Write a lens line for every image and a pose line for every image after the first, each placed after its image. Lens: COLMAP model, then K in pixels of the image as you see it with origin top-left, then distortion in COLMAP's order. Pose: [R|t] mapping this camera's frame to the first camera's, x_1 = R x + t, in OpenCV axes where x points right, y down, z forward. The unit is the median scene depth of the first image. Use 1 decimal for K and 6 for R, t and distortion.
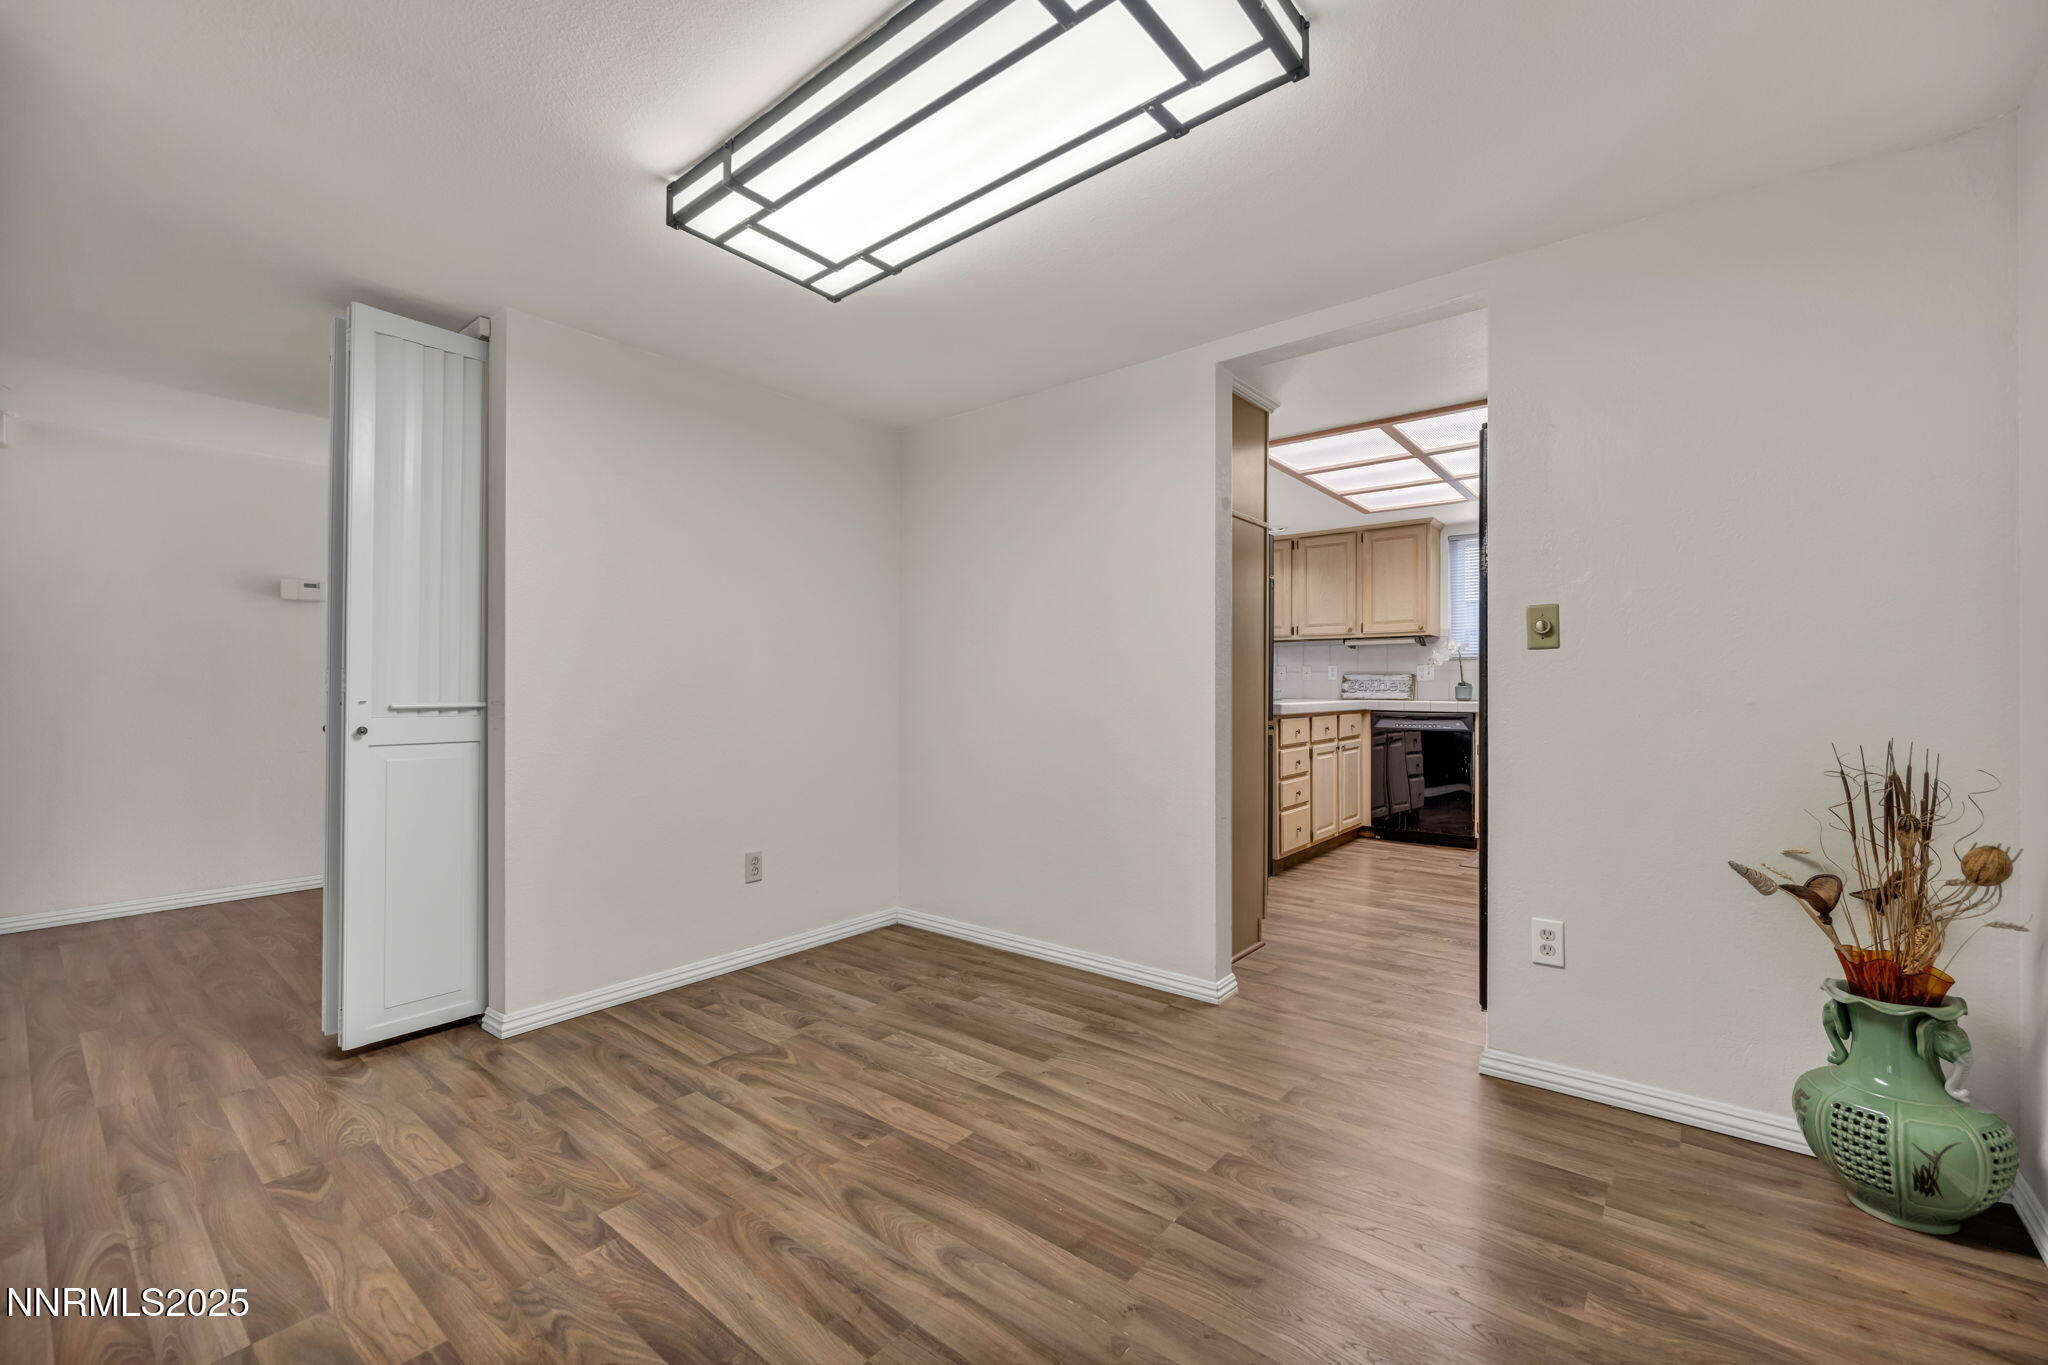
lens RADIAL K [[850.6, 0, 1010.8], [0, 850.6, 682.9], [0, 0, 1]] dist [0.001983, 0.000335]
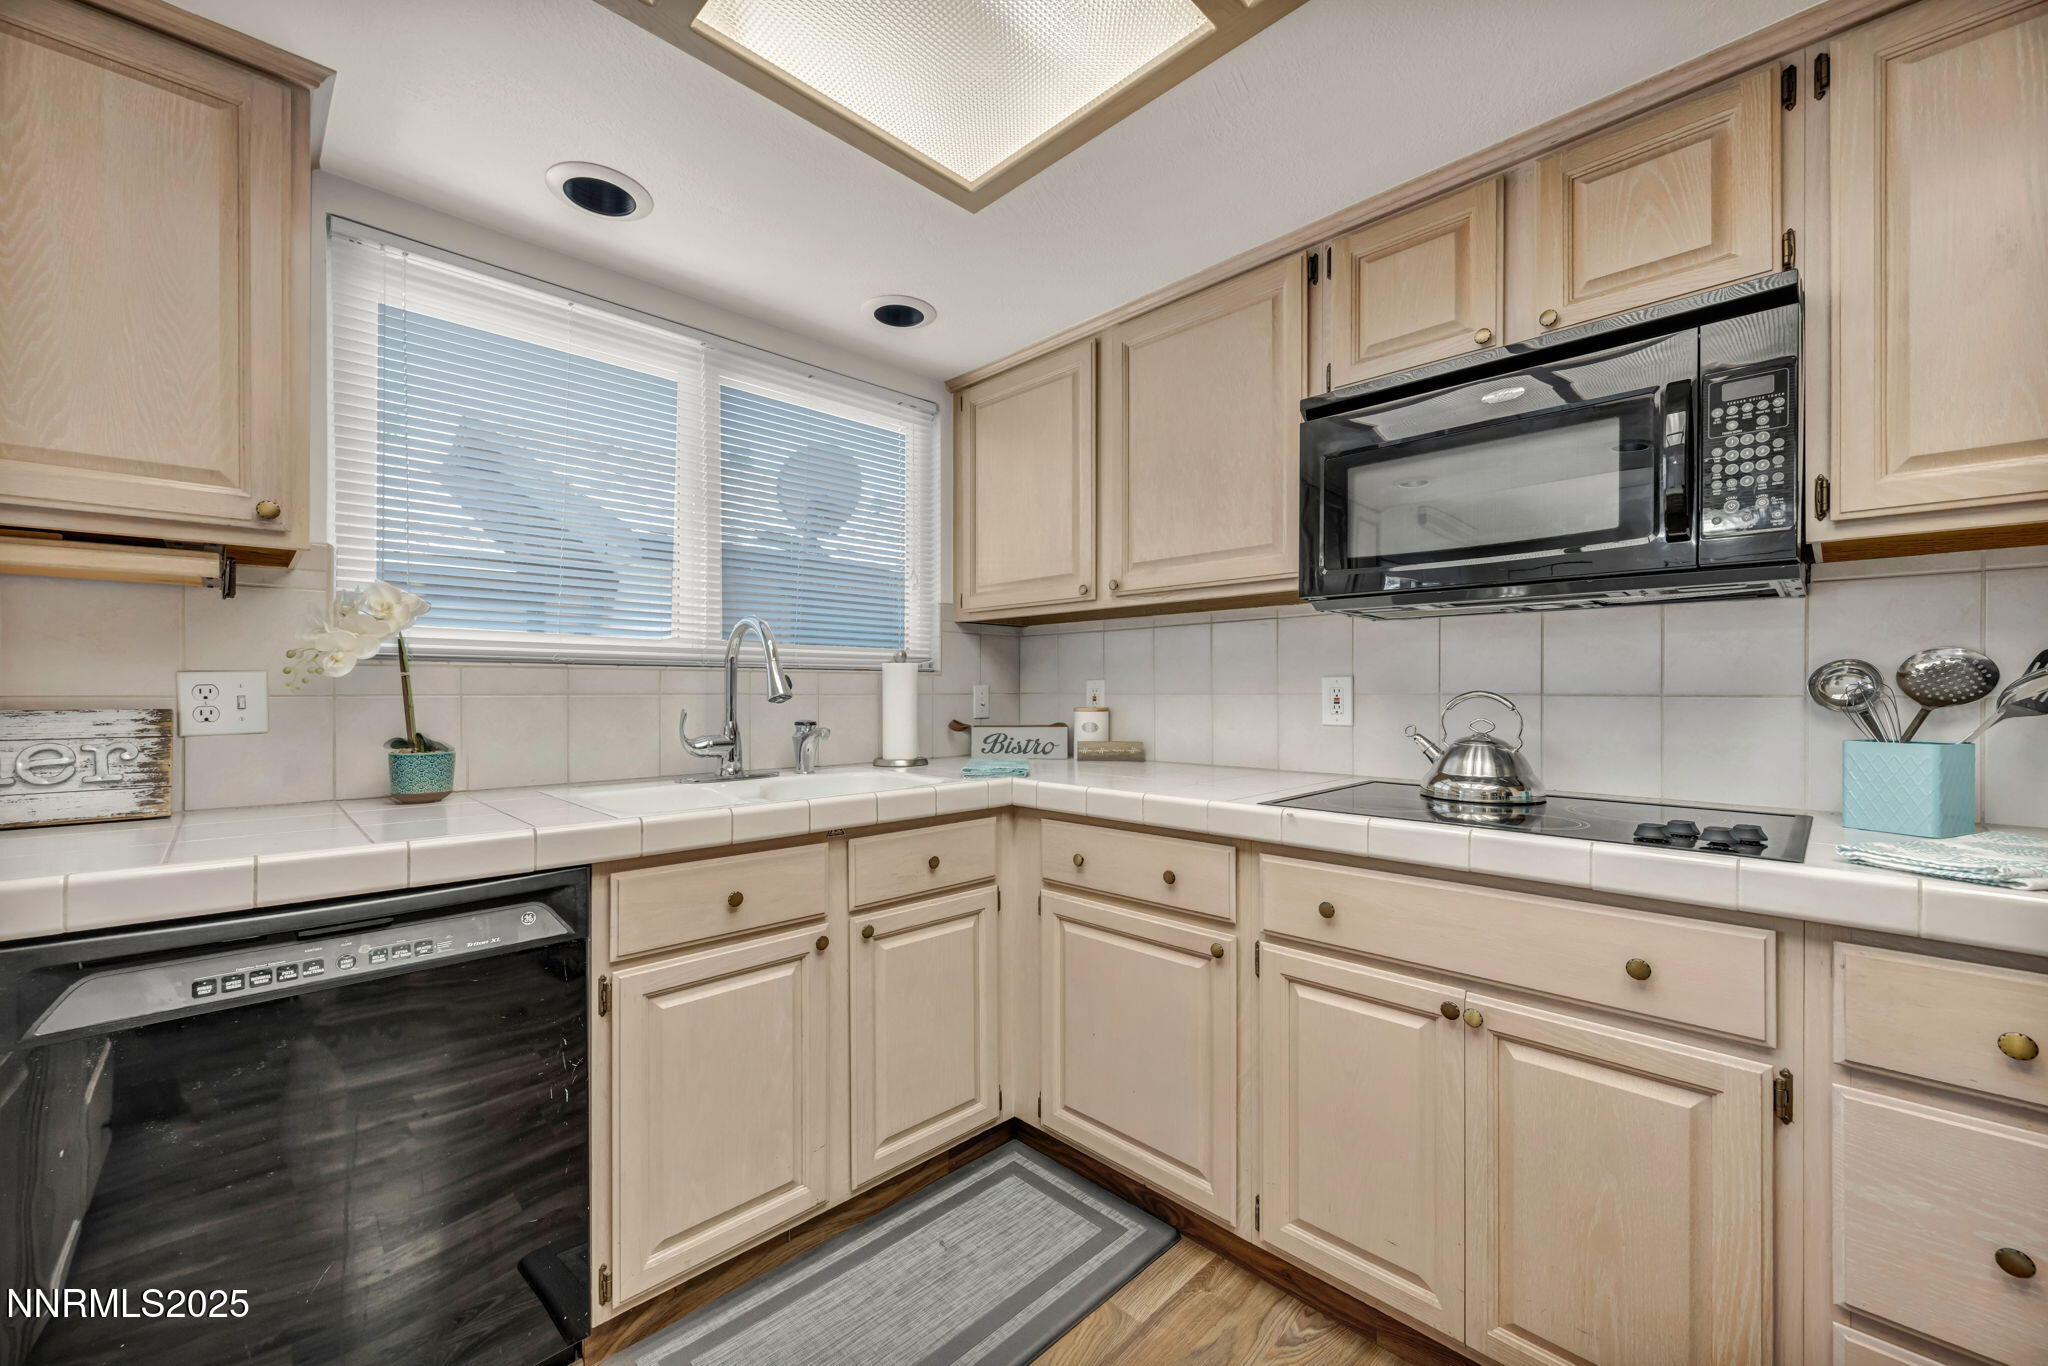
lens RADIAL K [[812.1, 0, 1032.0], [0, 812.1, 688.3], [0, 0, 1]] dist [-0.000475, -0.000250]
pose [[0.100137, -0.000939, 0.994973, 0.276168], [-0.005282, 0.999985, 0.001476, -0.018286], [-0.994960, -0.005403, 0.100130, 0.753054]]
